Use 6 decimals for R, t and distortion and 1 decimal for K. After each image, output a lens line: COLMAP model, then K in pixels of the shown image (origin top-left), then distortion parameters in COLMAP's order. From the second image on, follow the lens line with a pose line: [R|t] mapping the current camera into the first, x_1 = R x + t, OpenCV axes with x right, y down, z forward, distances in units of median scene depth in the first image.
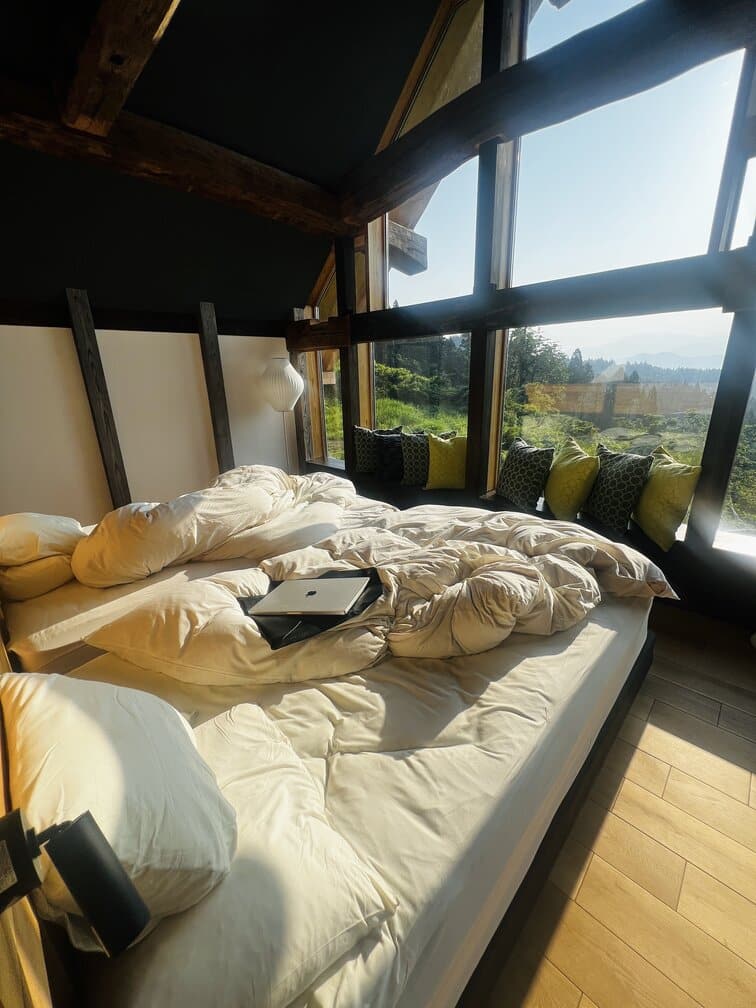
lens RADIAL K [[404.3, 0, 380.5], [0, 404.3, 498.0], [0, 0, 1]] dist [0.001646, -0.000667]
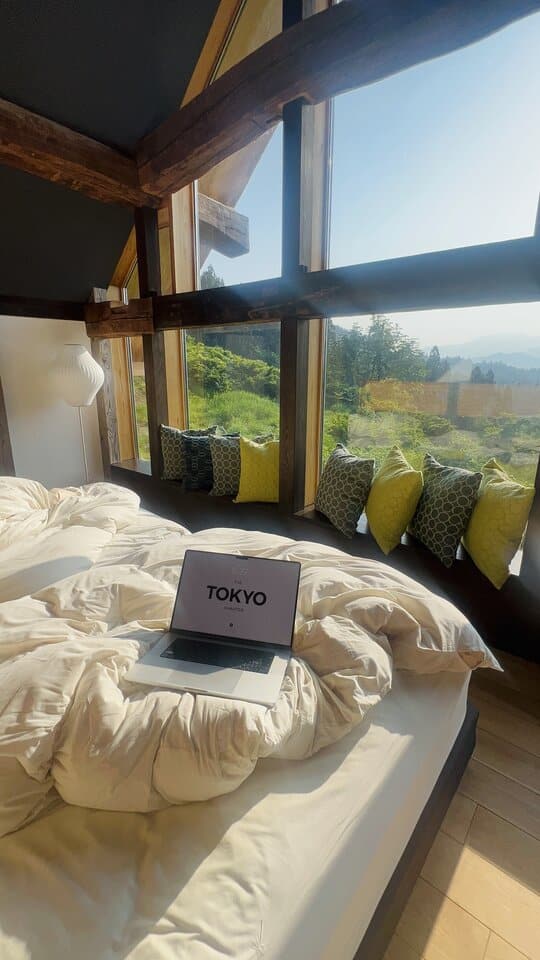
lens RADIAL K [[426.8, 0, 271.2], [0, 426.8, 474.3], [0, 0, 1]] dist [-0.001598, 0.001790]
pose [[0.996961, 0.008384, 0.077448, 0.140689], [-0.004586, 0.998784, -0.049093, -0.044787], [-0.077766, 0.048588, 0.995787, 0.128114]]
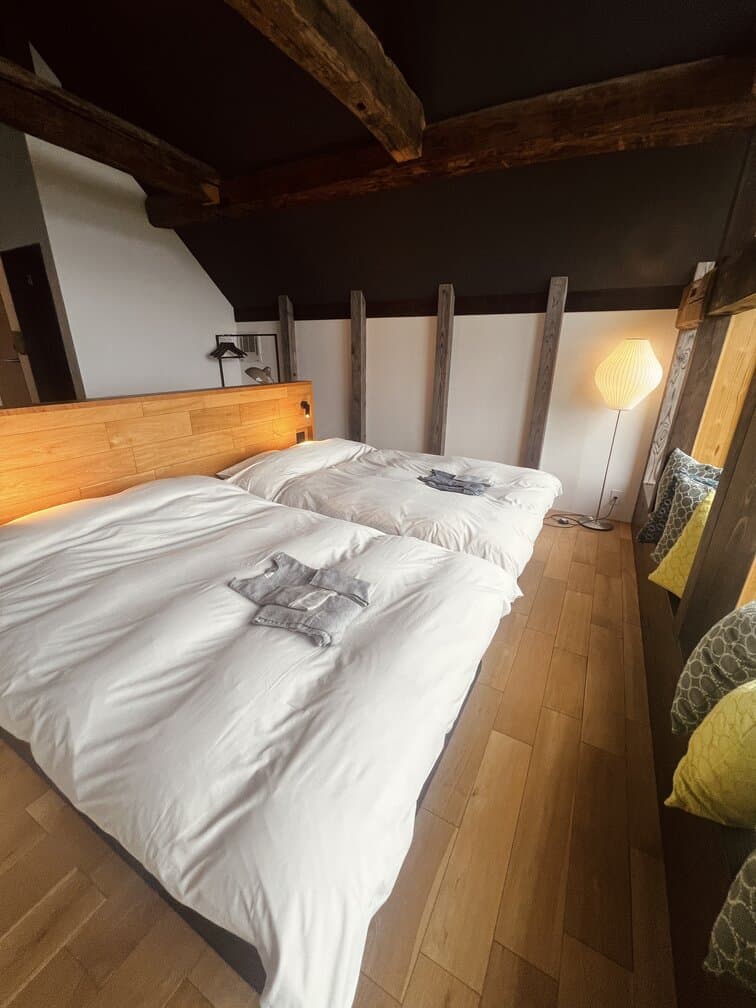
lens RADIAL K [[404.3, 0, 383.2], [0, 404.3, 504.4], [0, 0, 1]] dist [0.001646, -0.000667]
pose [[0.267319, 0.372652, -0.888634, 0.589562], [-0.300084, 0.908531, 0.290725, -0.209467], [0.915691, 0.188949, 0.354694, 0.523027]]
